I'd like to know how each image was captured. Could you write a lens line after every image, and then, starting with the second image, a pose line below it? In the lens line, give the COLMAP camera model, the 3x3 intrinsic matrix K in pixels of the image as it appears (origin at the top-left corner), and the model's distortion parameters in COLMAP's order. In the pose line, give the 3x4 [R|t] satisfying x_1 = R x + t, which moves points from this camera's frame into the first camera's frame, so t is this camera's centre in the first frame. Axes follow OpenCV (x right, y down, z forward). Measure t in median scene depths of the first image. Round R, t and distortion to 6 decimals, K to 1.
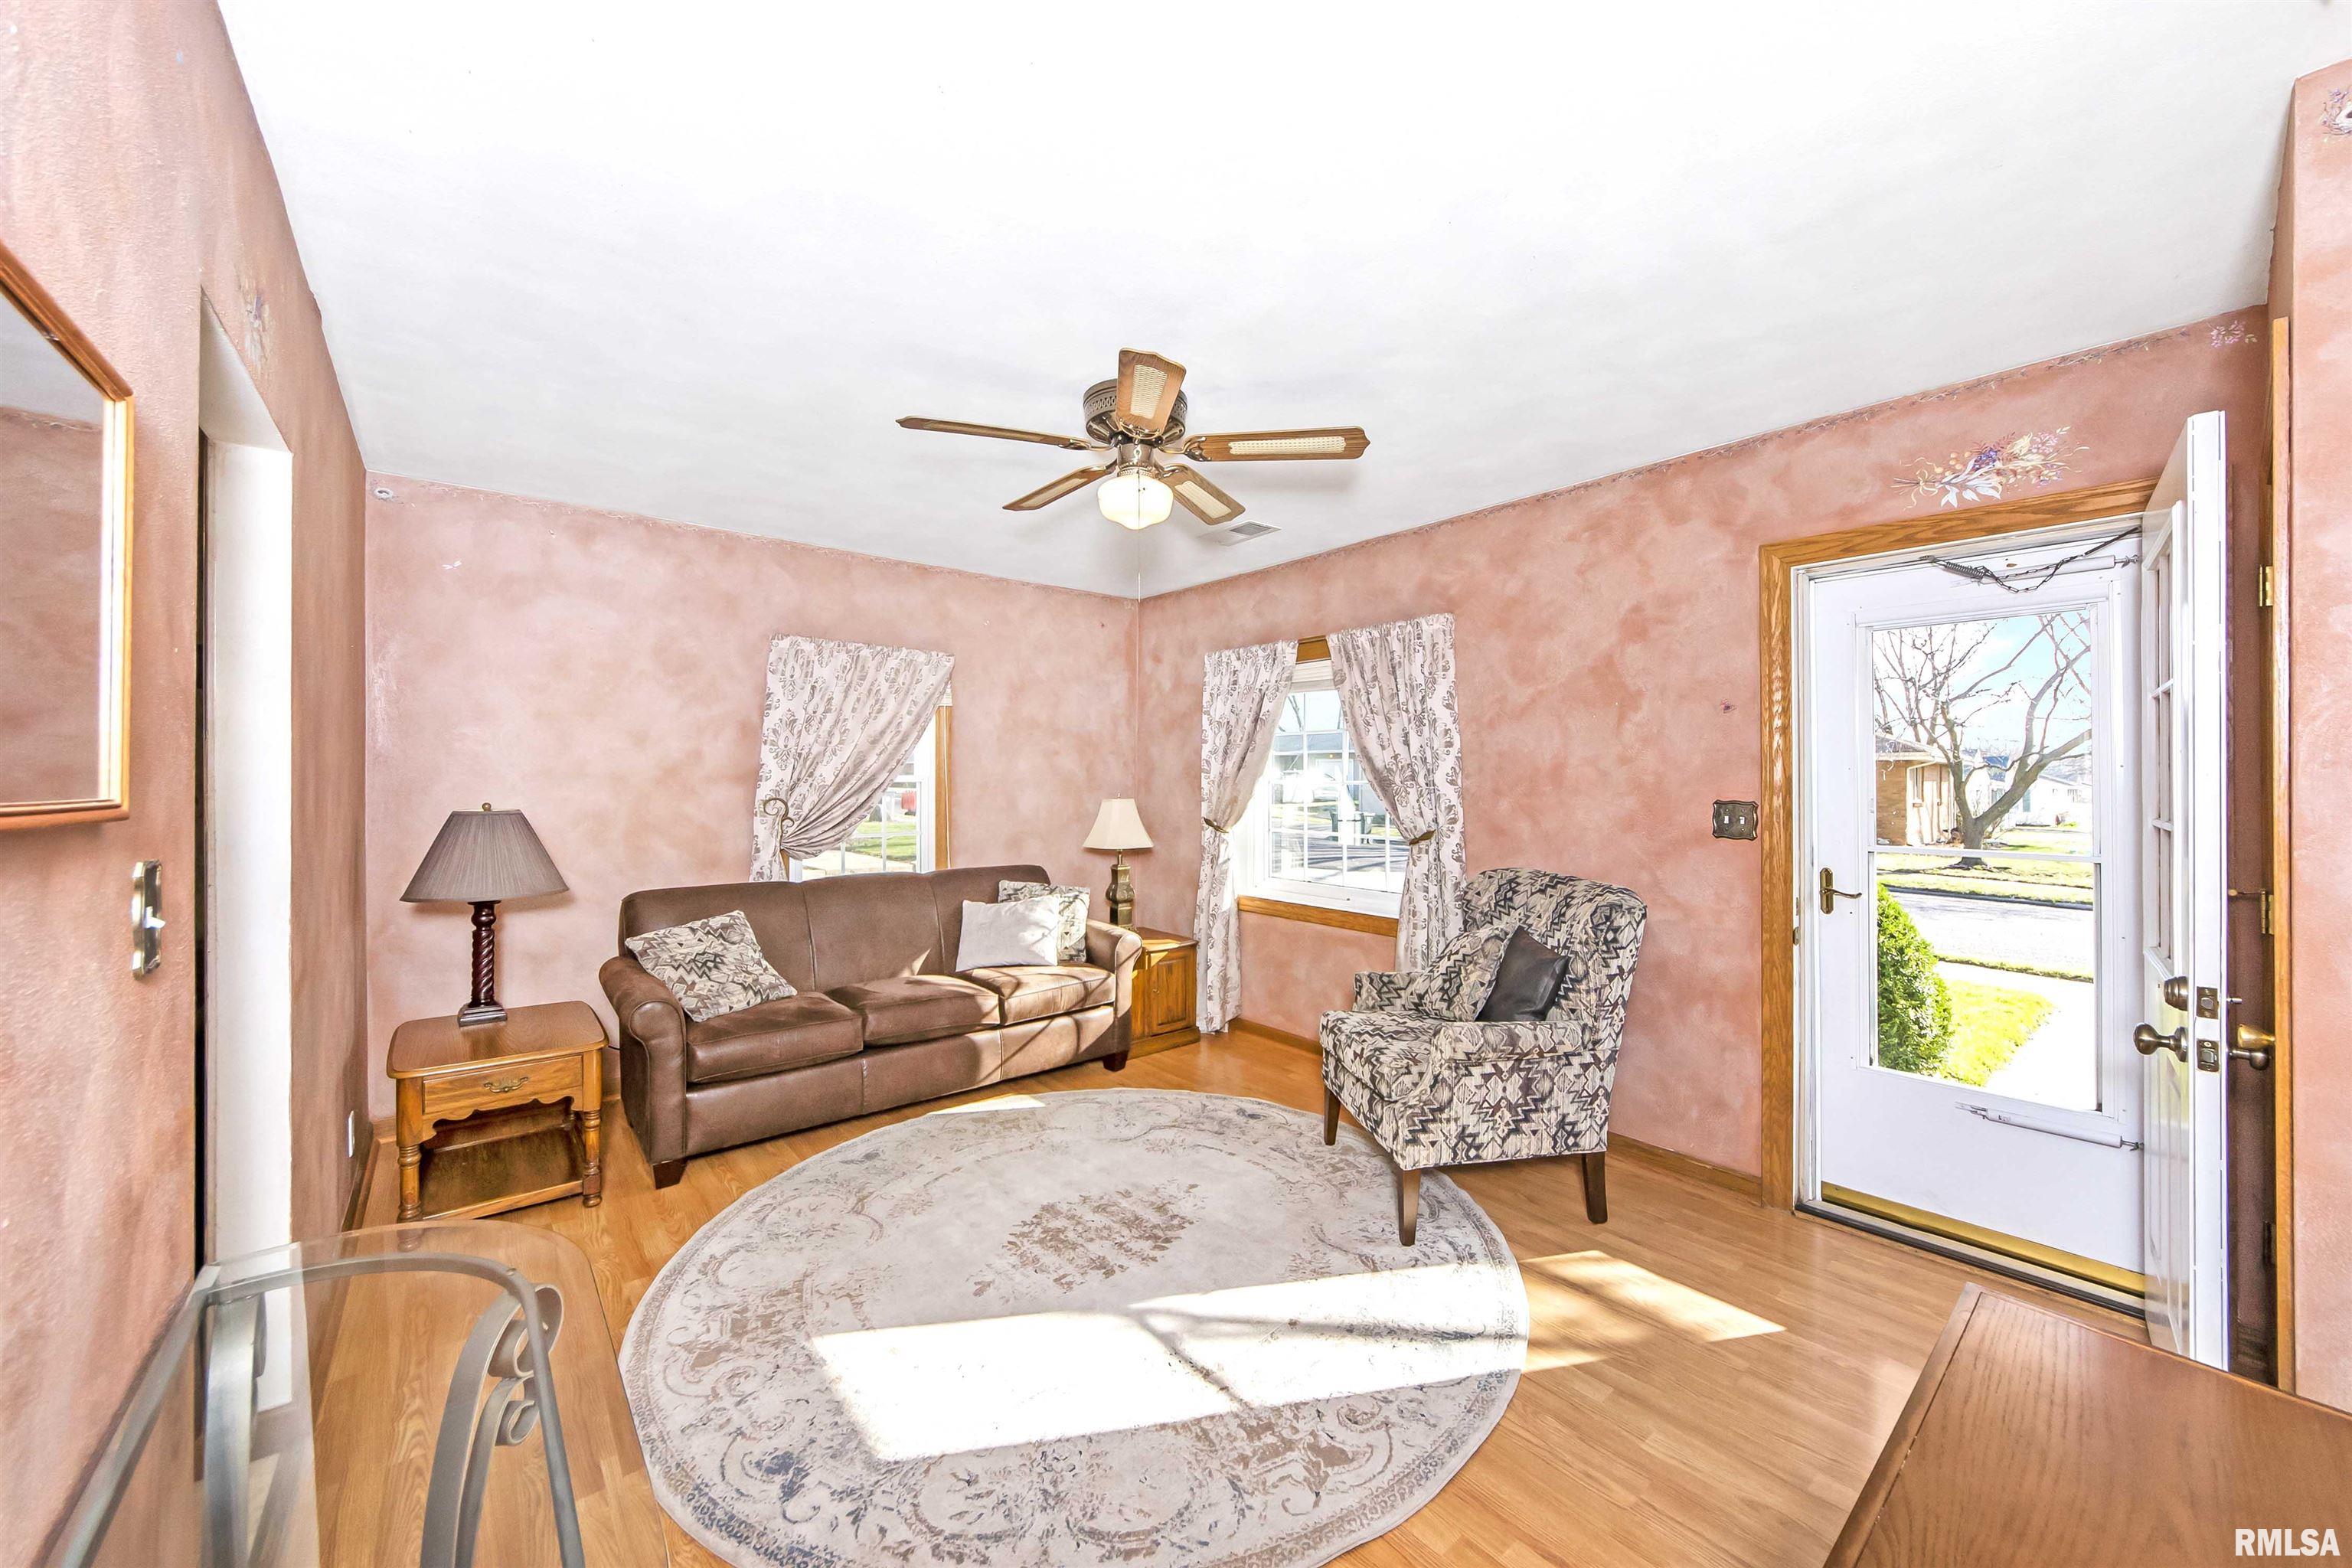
lens RADIAL K [[853.7, 0, 1167.6], [0, 853.7, 764.3], [0, 0, 1]] dist [0.004867, -0.001524]
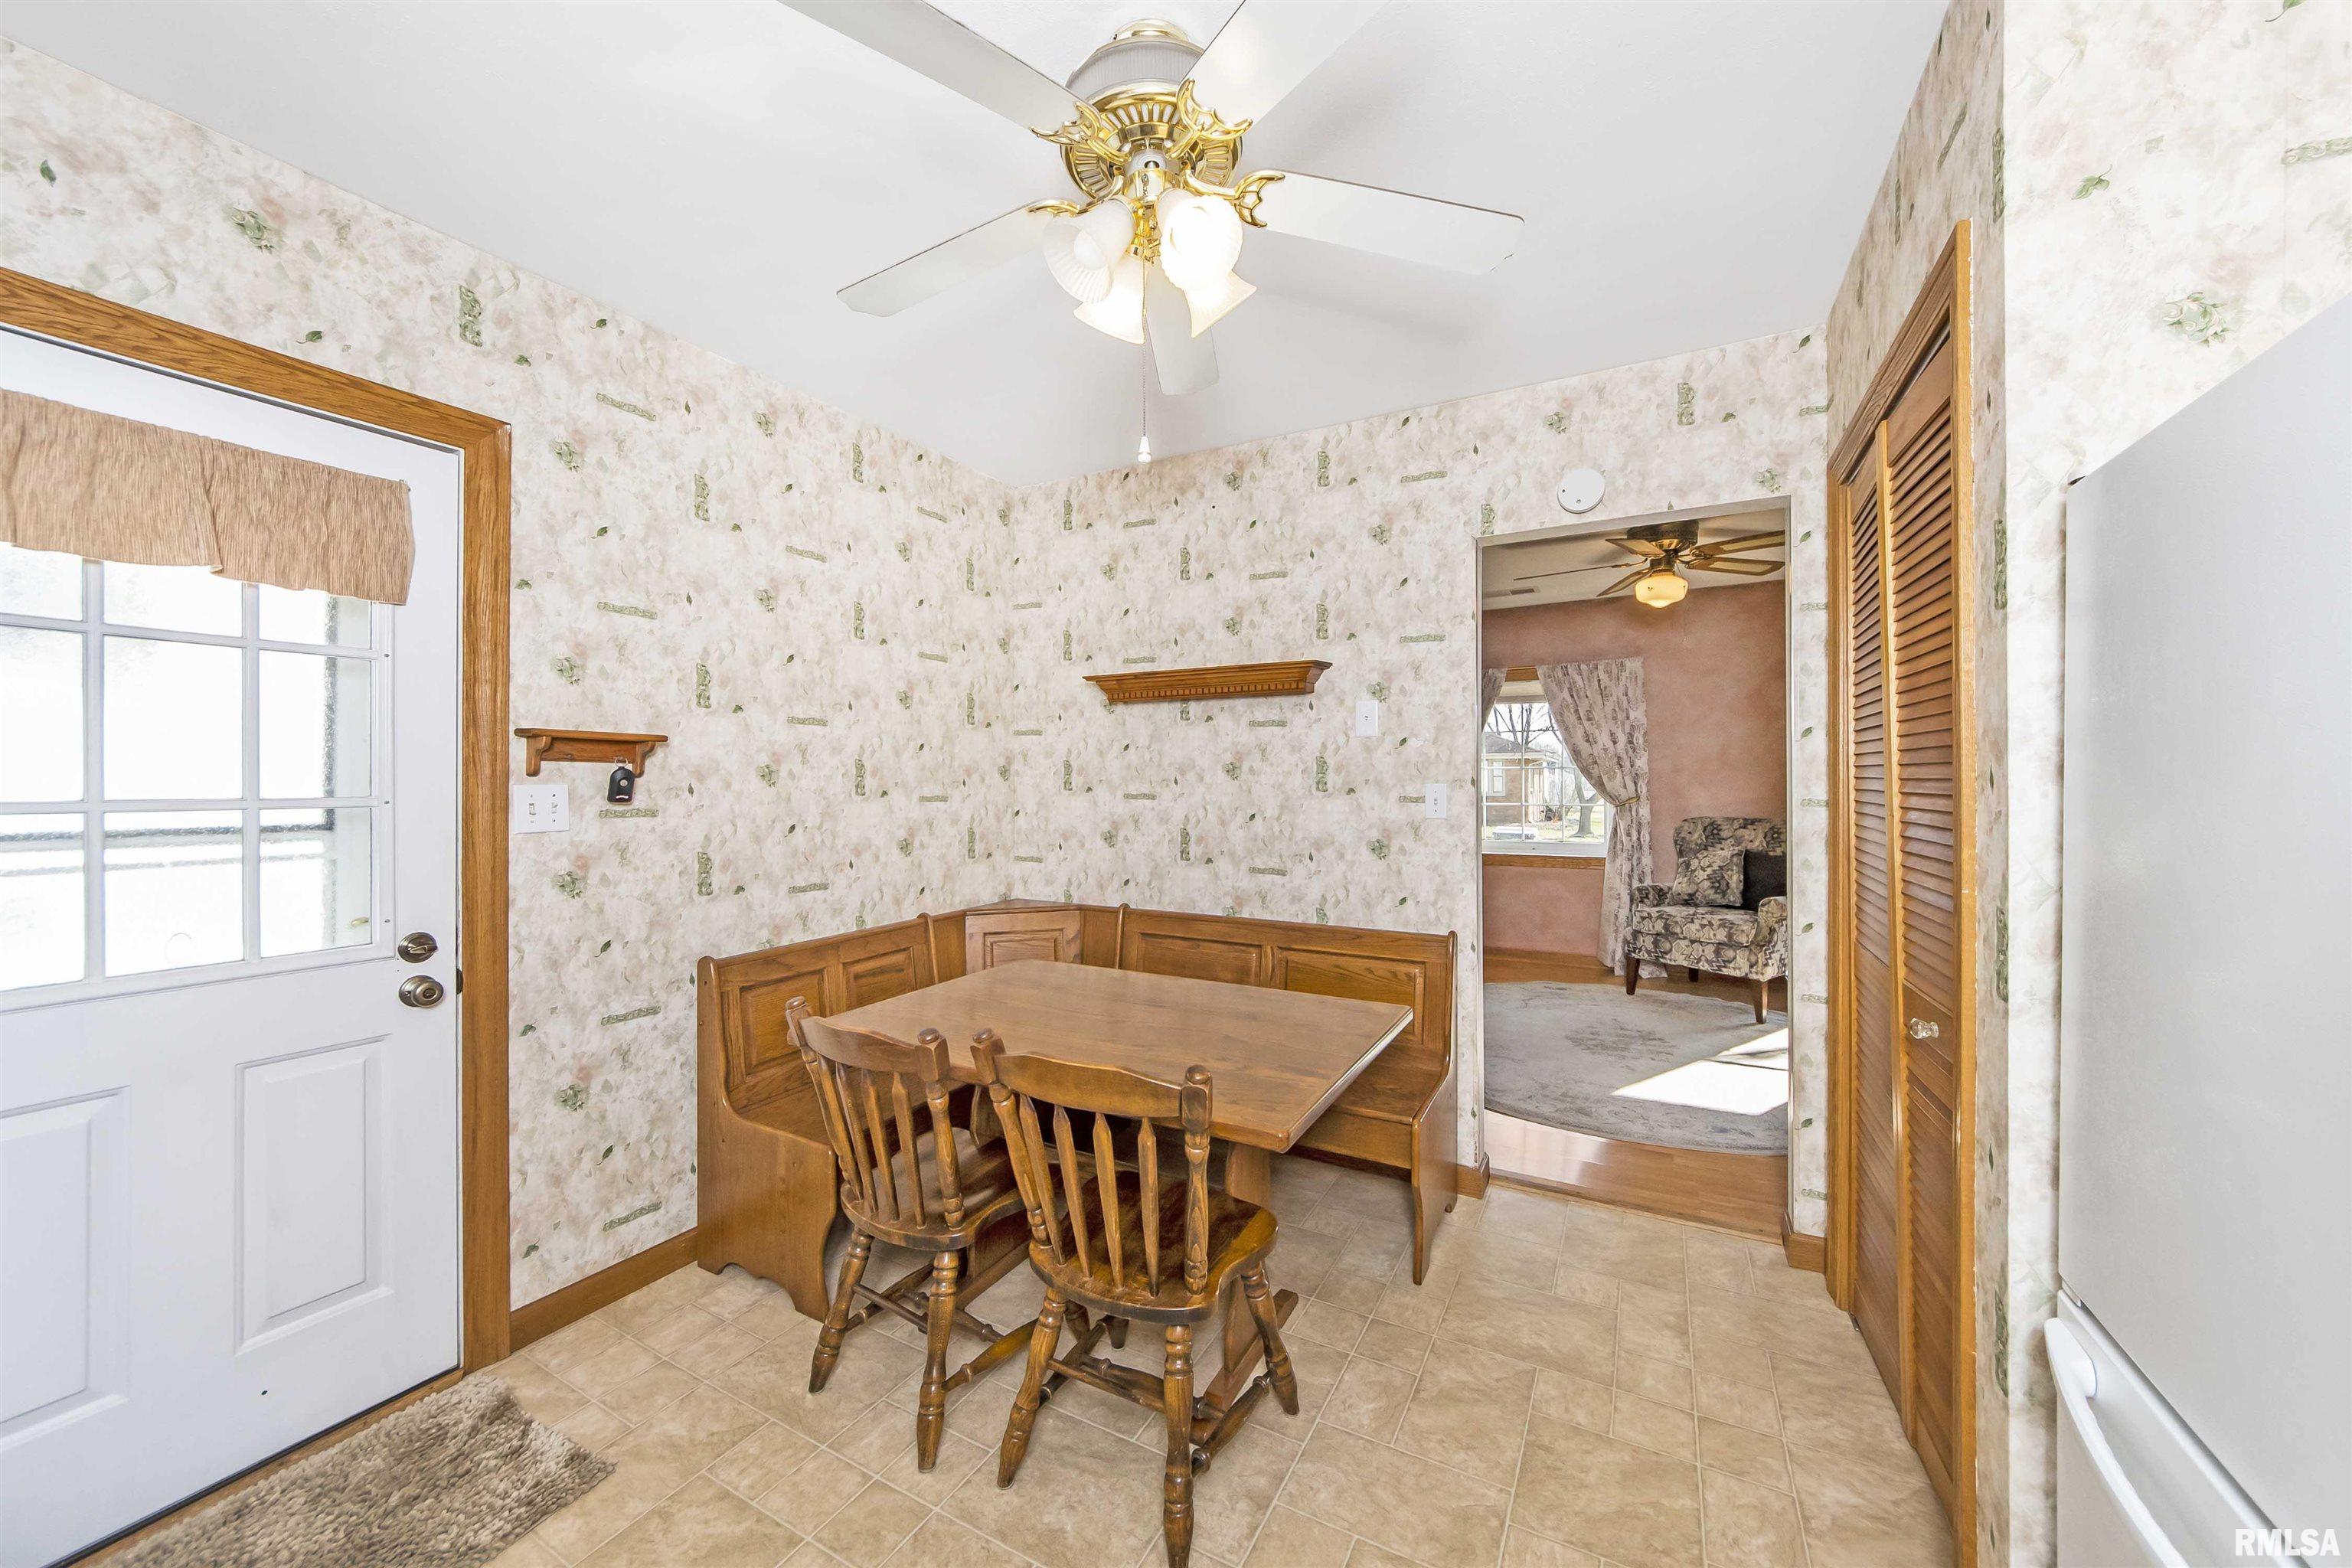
lens RADIAL K [[853.7, 0, 1185.2], [0, 853.7, 785.4], [0, 0, 1]] dist [0.004867, -0.001524]
pose [[0.921100, -0.011811, 0.389147, -1.225892], [0.001492, 0.999639, 0.026808, 0.017808], [-0.389323, -0.024112, 0.920786, -0.122630]]
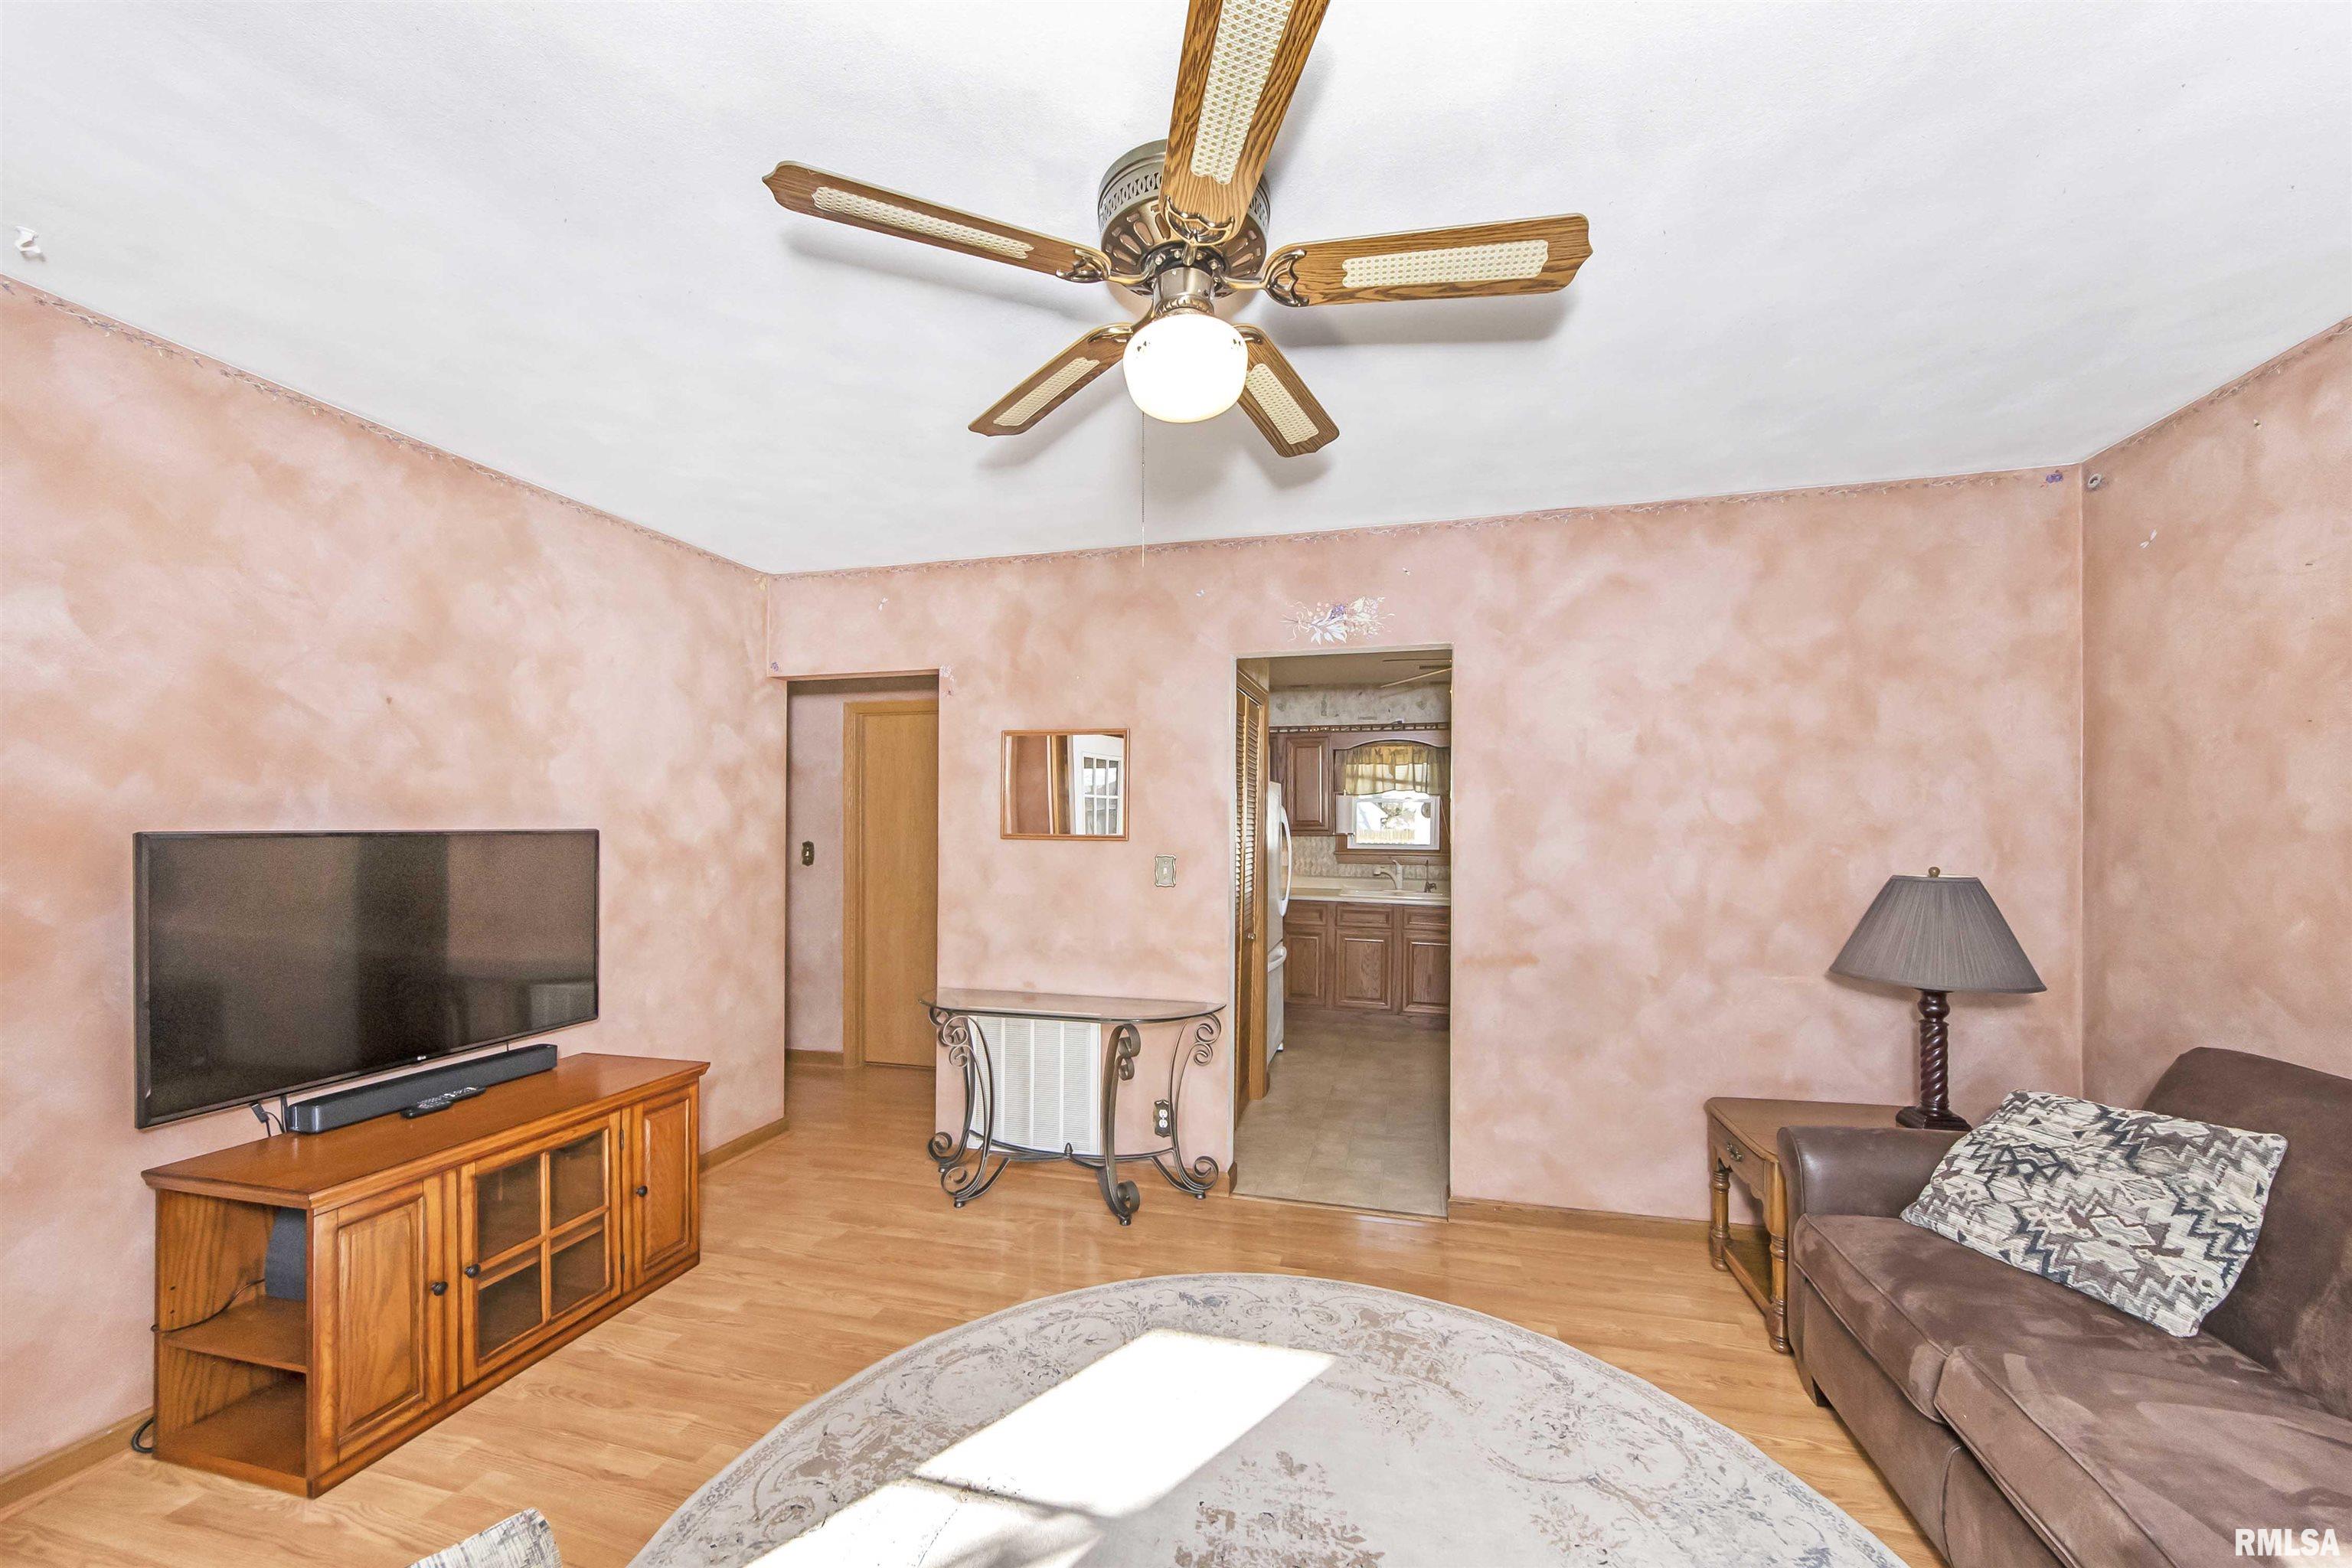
lens RADIAL K [[885.1, 0, 1171.9], [0, 885.1, 819.8], [0, 0, 1]] dist [-0.002008, -0.000130]
pose [[-0.809724, -0.011540, -0.586698, 0.274242], [0.000831, 0.999783, -0.020813, 0.015992], [0.586811, -0.017340, -0.809538, 1.216520]]
